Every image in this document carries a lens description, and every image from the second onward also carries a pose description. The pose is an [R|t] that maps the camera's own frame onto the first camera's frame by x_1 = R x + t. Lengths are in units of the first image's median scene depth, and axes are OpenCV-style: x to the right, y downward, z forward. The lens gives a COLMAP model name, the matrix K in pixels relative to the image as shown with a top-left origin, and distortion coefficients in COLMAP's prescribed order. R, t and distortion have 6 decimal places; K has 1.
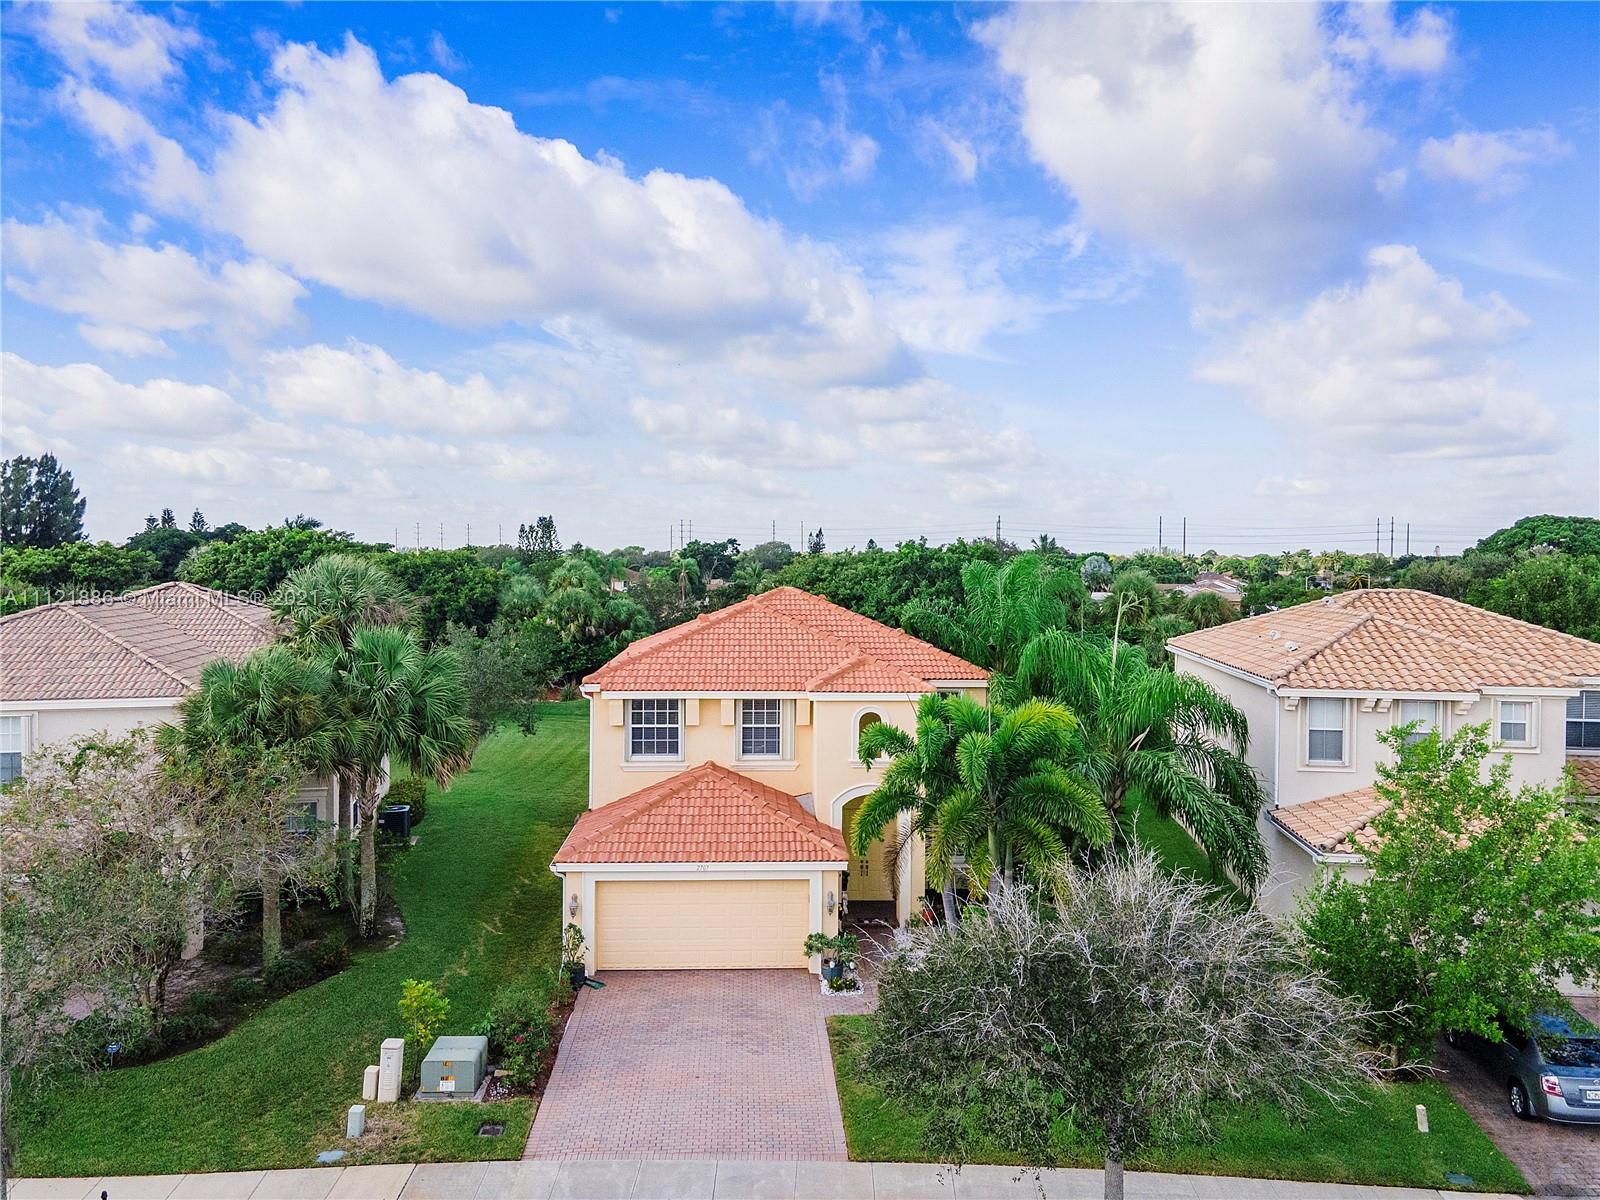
lens RADIAL K [[1159.0, 0, 802.5], [0, 1159.0, 594.7], [0, 0, 1]] dist [0.019705, 0.041946]
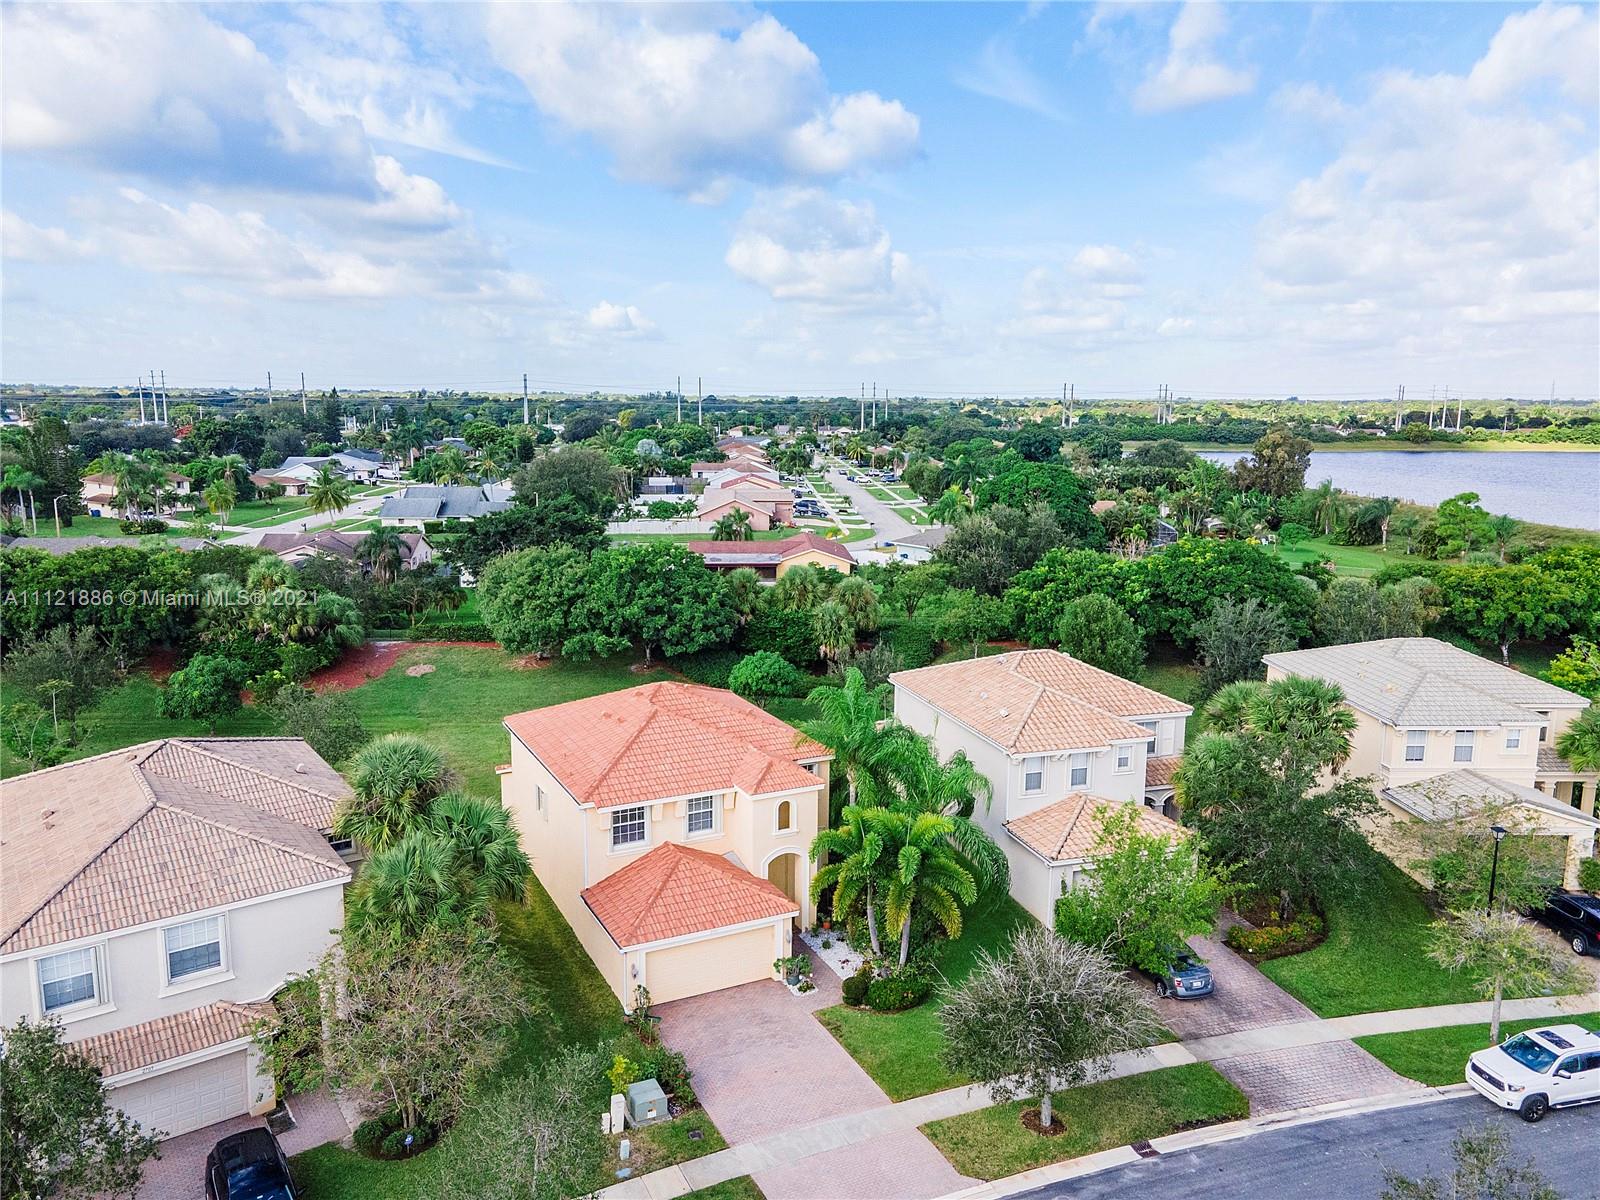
lens RADIAL K [[1151.9, 0, 802.4], [0, 1151.9, 601.5], [0, 0, 1]] dist [0.021616, -0.002449]
pose [[0.912921, -0.069157, 0.402235, -0.562419], [0.009514, 0.988878, 0.148428, -0.420478], [-0.408026, -0.131676, 0.903425, -0.365896]]
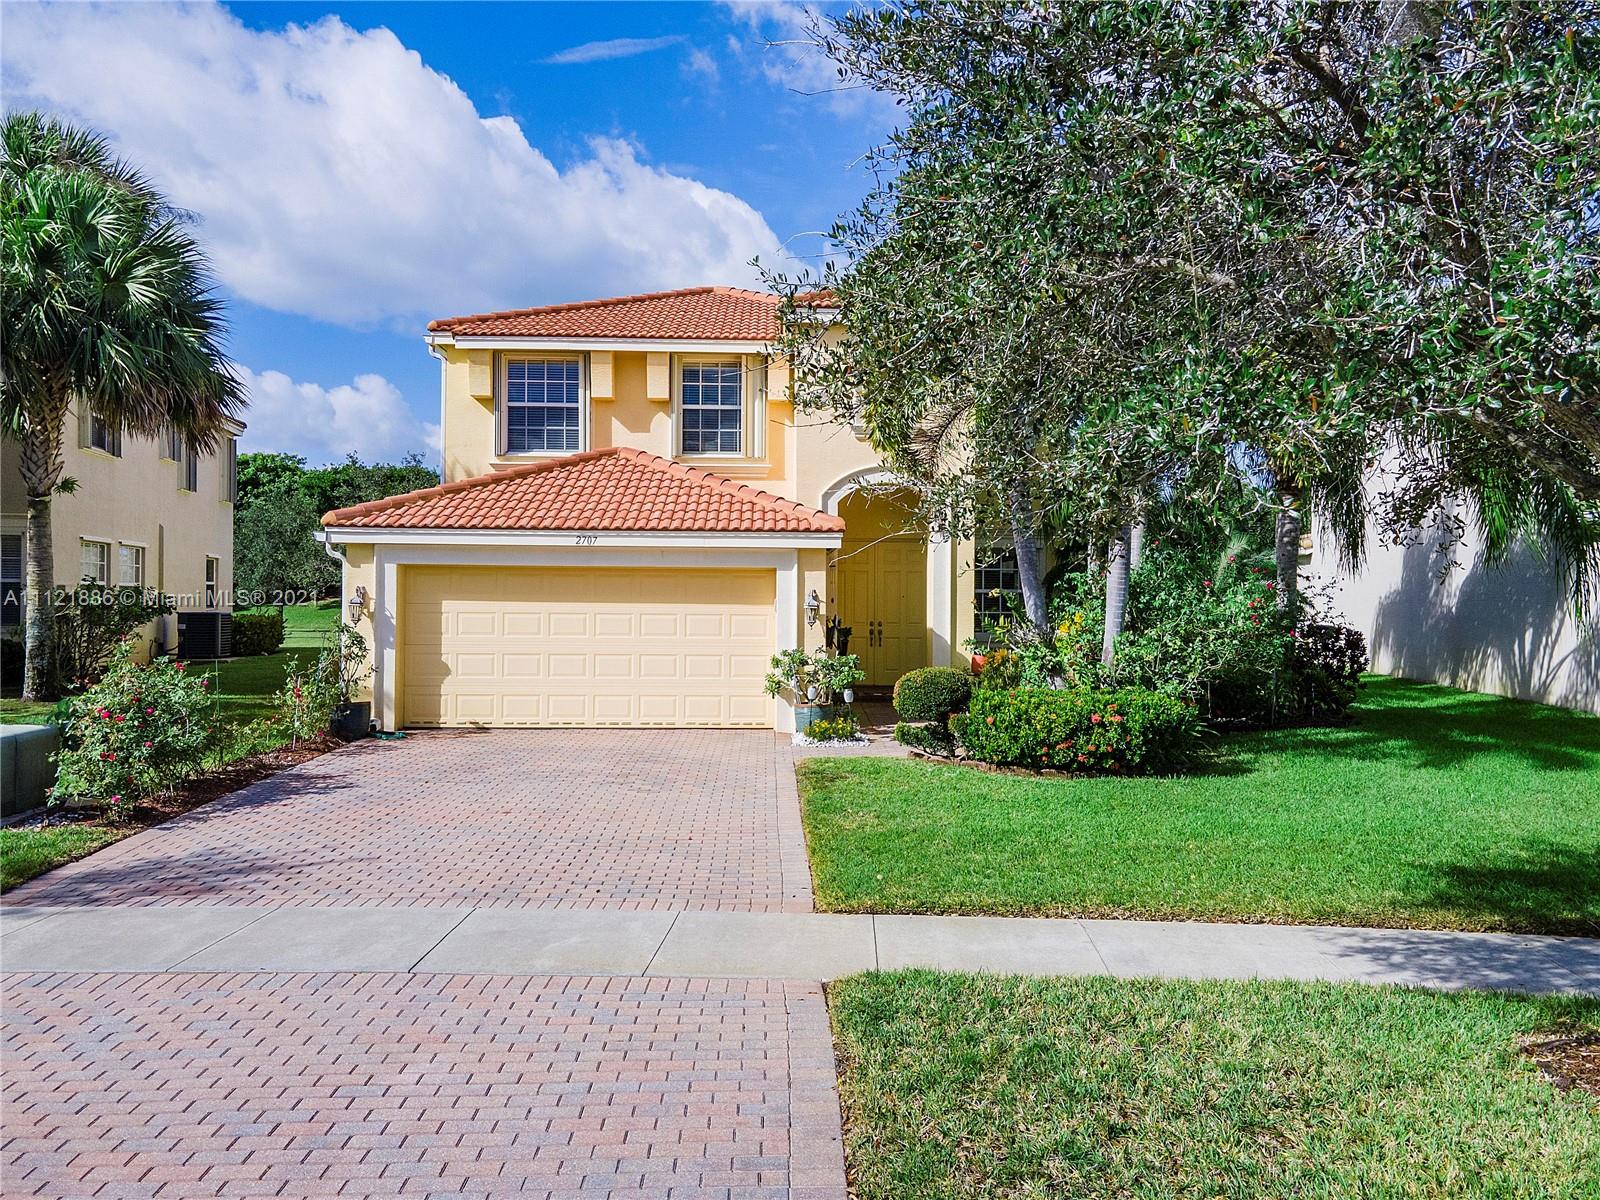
lens RADIAL K [[1159.0, 0, 802.5], [0, 1159.0, 594.7], [0, 0, 1]] dist [0.019705, 0.041946]
pose [[0.999778, -0.000293, -0.021058, 0.031642], [-0.000402, 0.999456, -0.032978, 0.281199], [0.021056, 0.032979, 0.999234, 0.438023]]
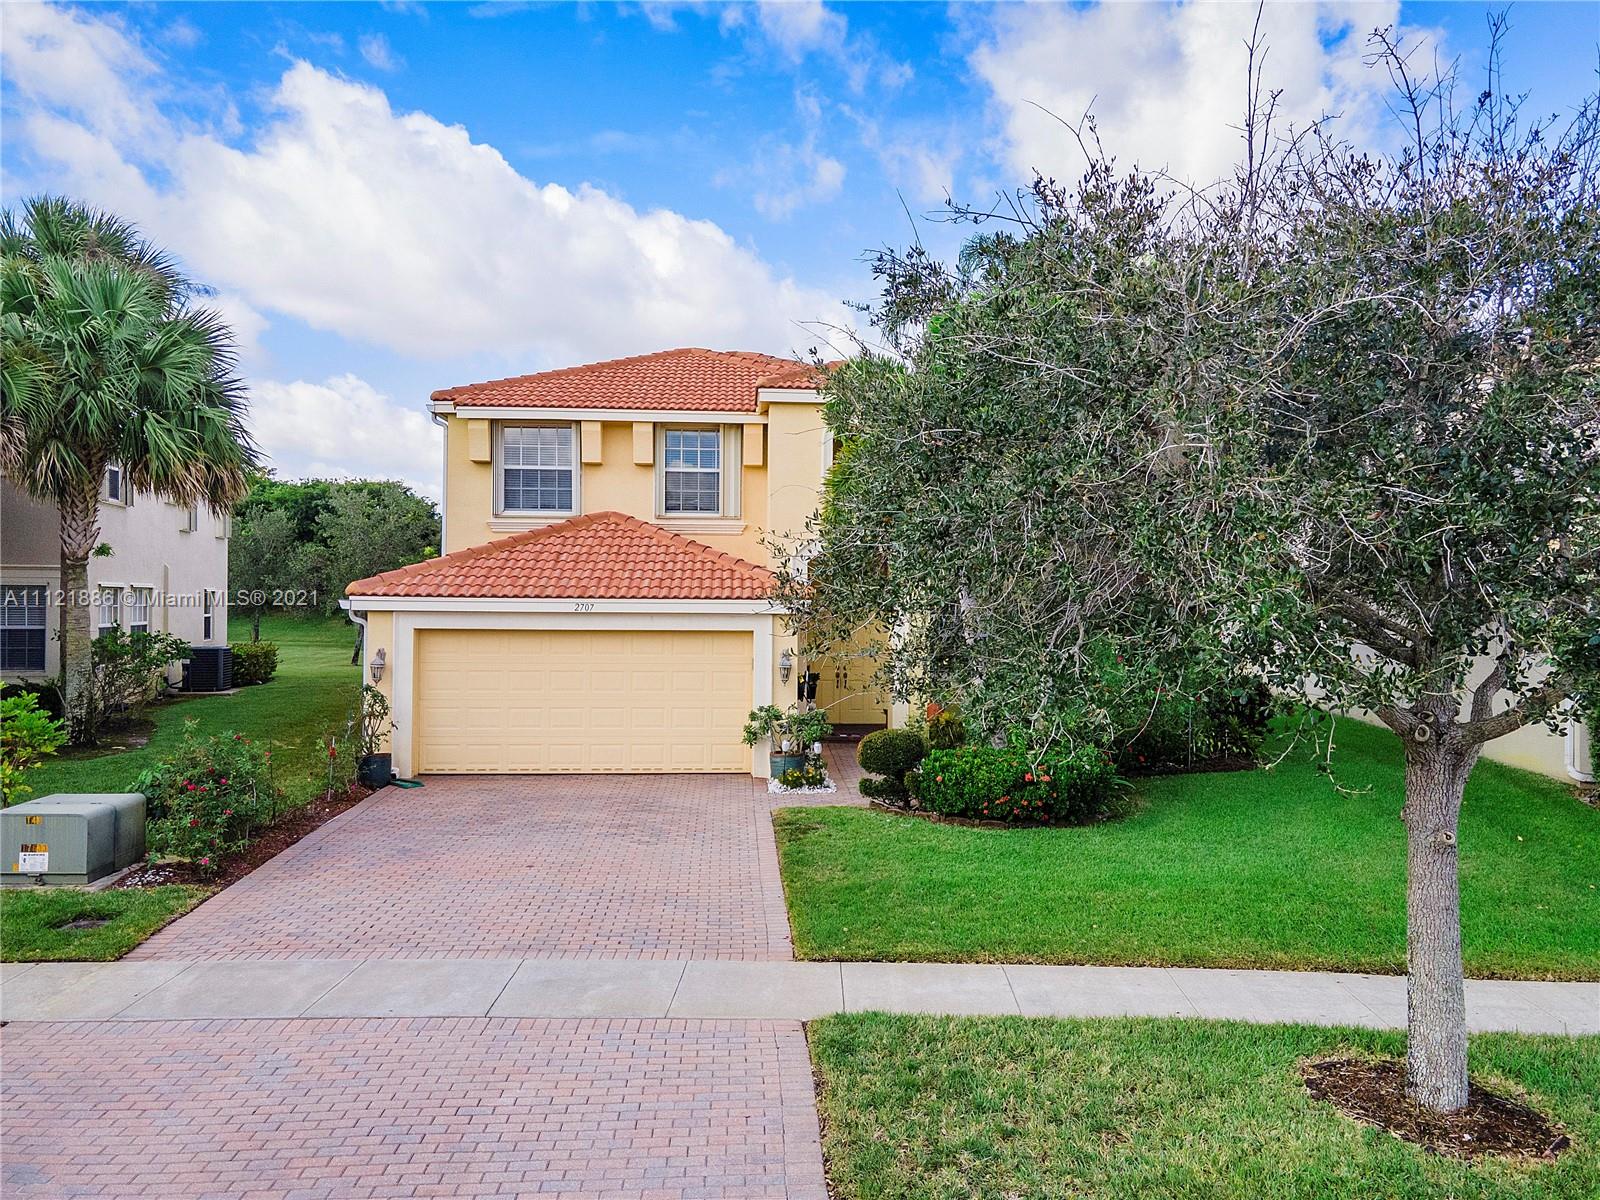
lens RADIAL K [[1159.0, 0, 802.5], [0, 1159.0, 594.7], [0, 0, 1]] dist [0.019705, 0.041946]
pose [[0.999954, 0.000908, 0.009530, 0.027748], [-0.000614, 0.999525, -0.030822, 0.248606], [-0.009553, 0.030815, 0.999479, 0.364440]]
